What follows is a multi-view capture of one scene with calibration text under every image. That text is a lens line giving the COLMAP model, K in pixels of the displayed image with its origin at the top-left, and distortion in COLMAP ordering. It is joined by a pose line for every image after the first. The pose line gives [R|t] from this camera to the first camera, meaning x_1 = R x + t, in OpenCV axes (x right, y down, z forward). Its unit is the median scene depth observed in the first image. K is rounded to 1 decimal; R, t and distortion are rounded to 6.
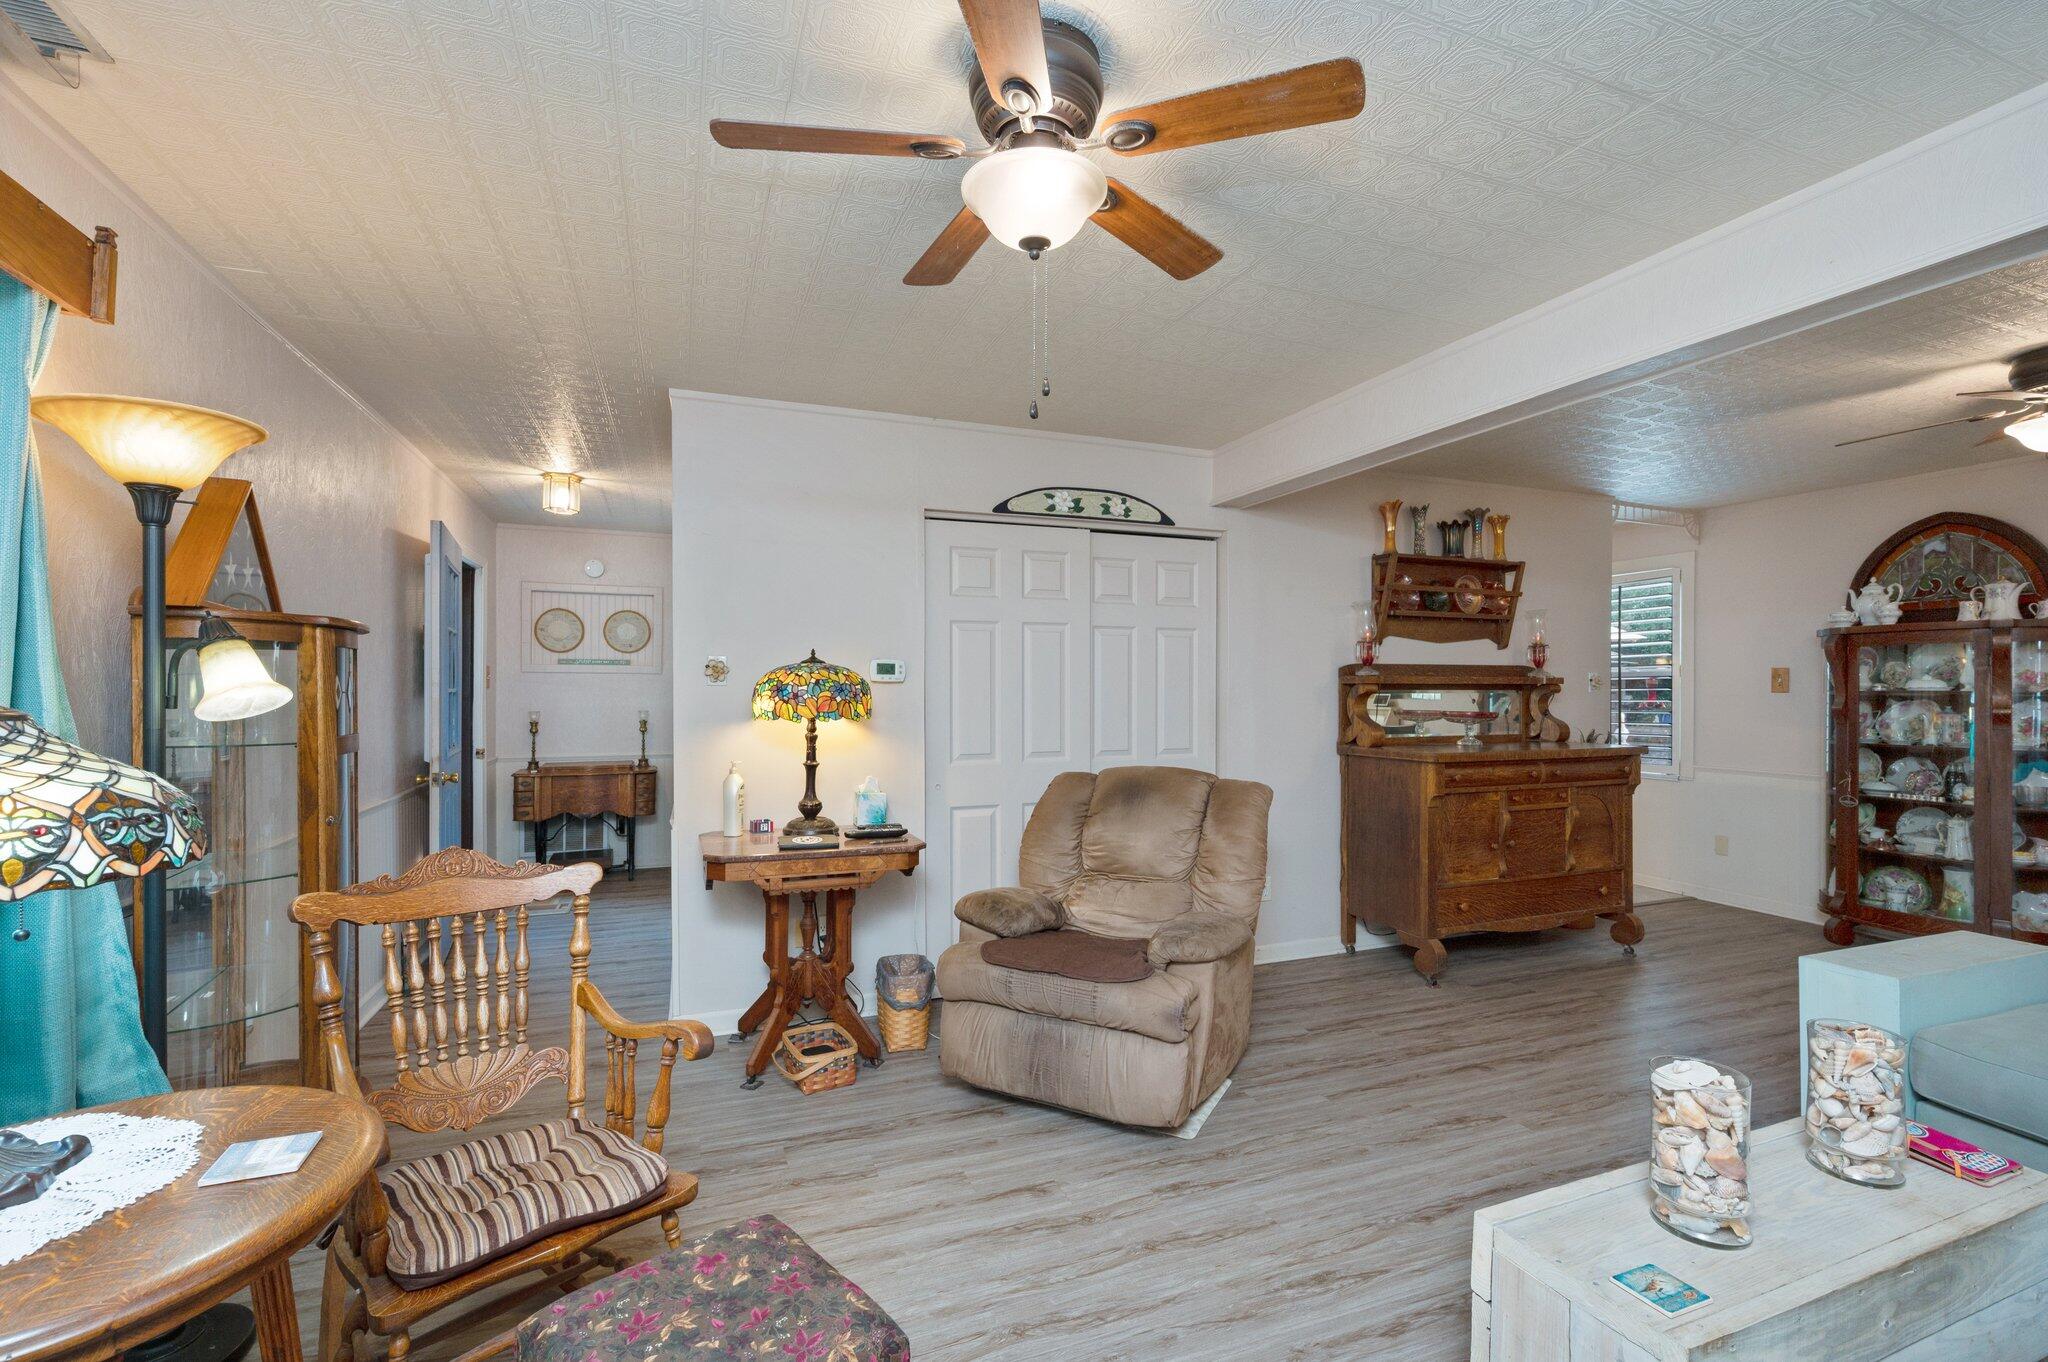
lens RADIAL K [[900.1, 0, 1056.9], [0, 900.1, 689.6], [0, 0, 1]] dist [0.034132, 0.000120]
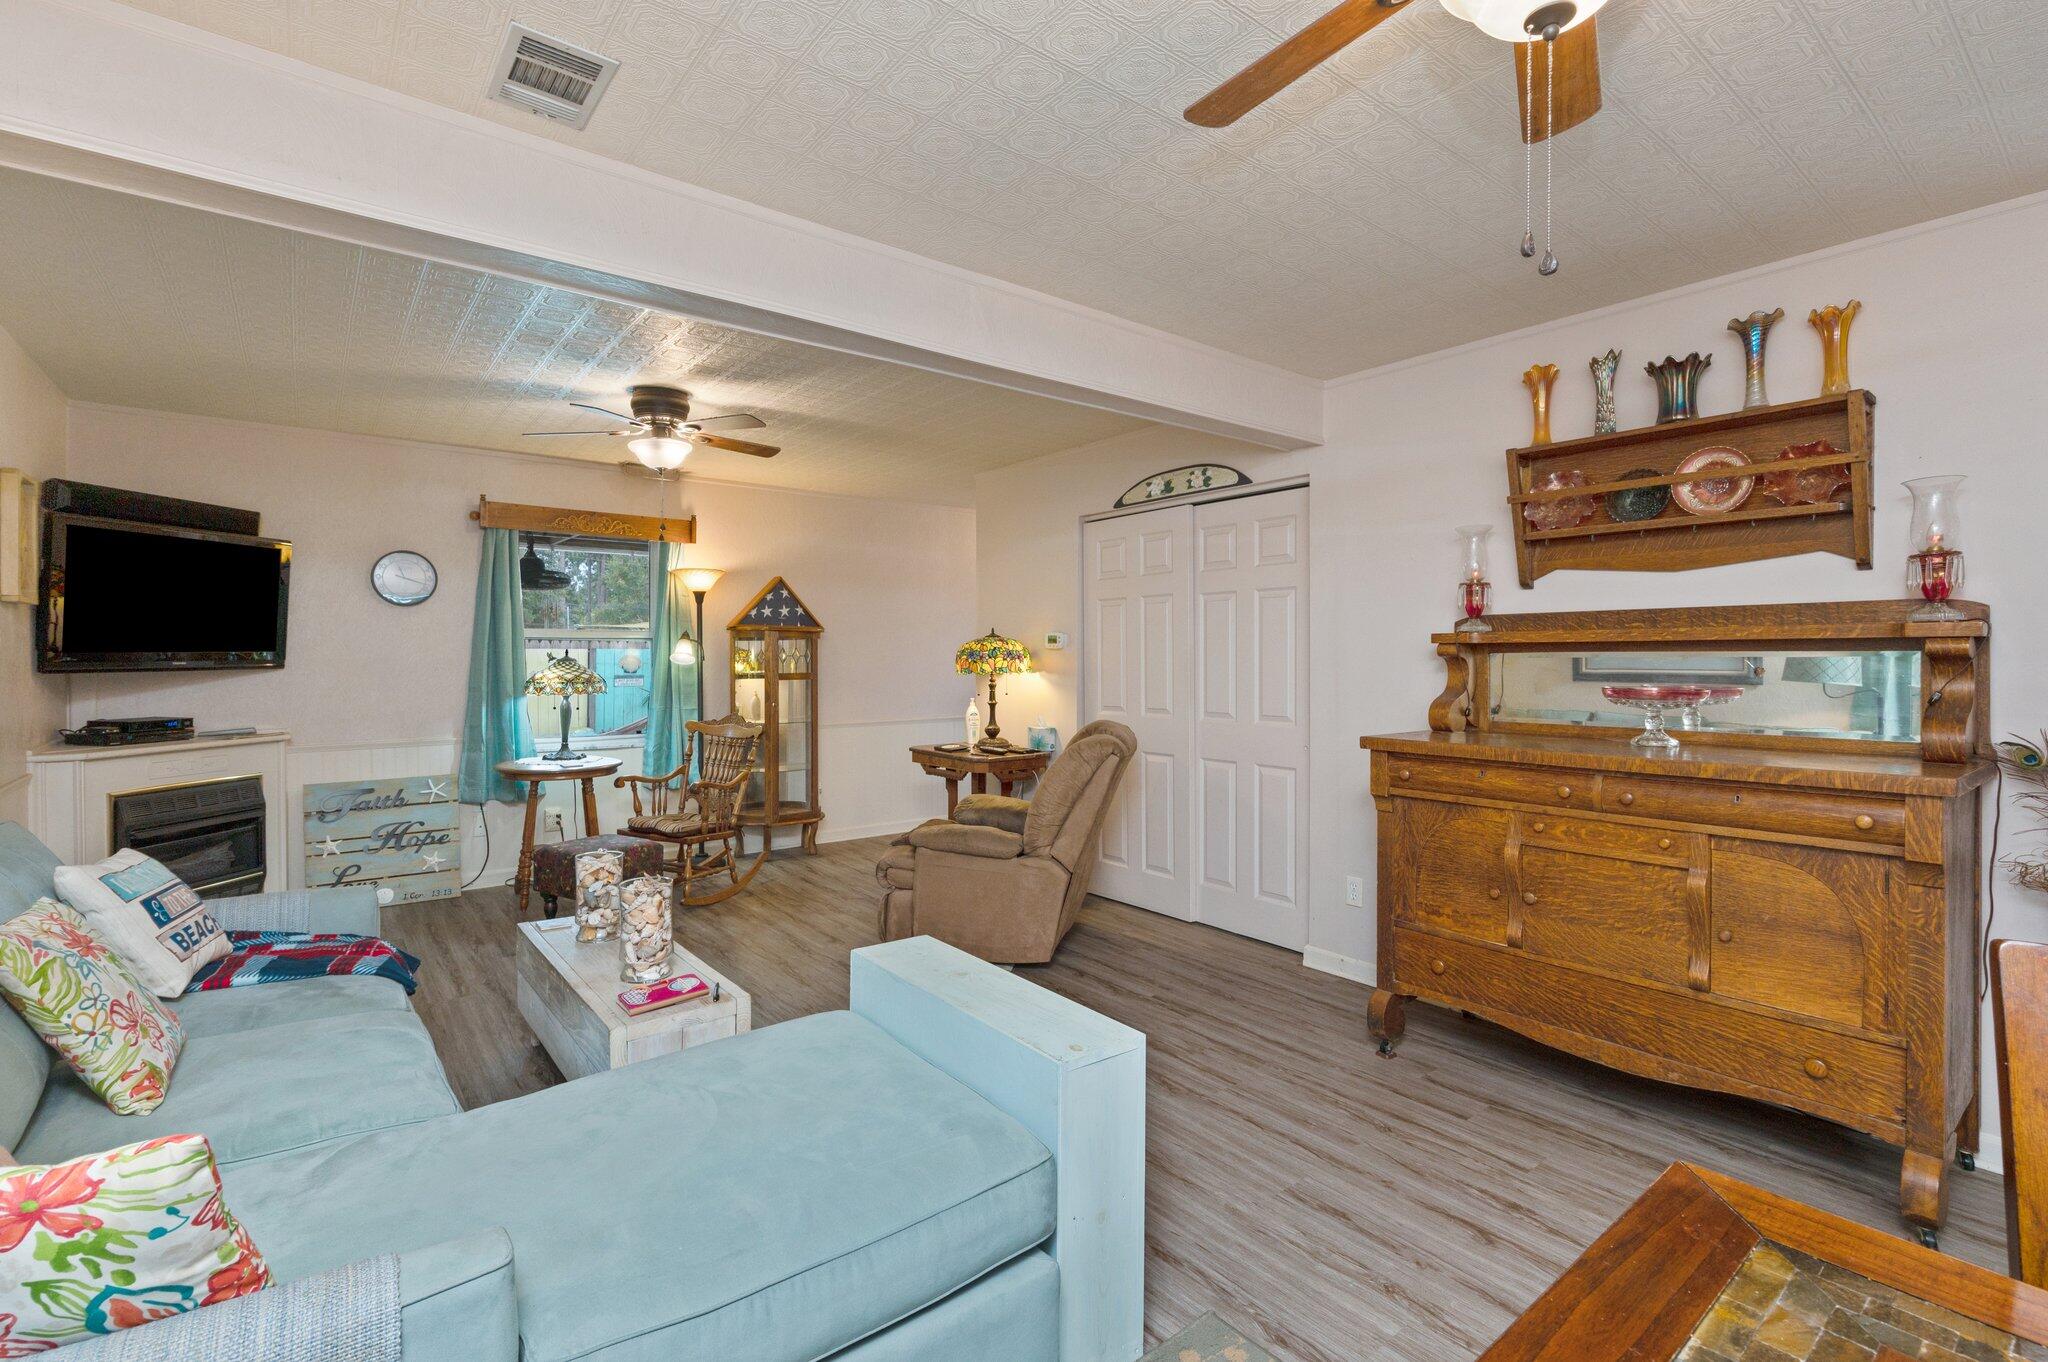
lens RADIAL K [[900.1, 0, 1002.2], [0, 900.1, 674.0], [0, 0, 1]] dist [0.034132, 0.000120]
pose [[0.274630, 0.015641, -0.961423, 1.209268], [-0.003083, 0.999877, 0.015386, 0.009934], [0.961545, -0.001262, 0.274644, 0.586544]]
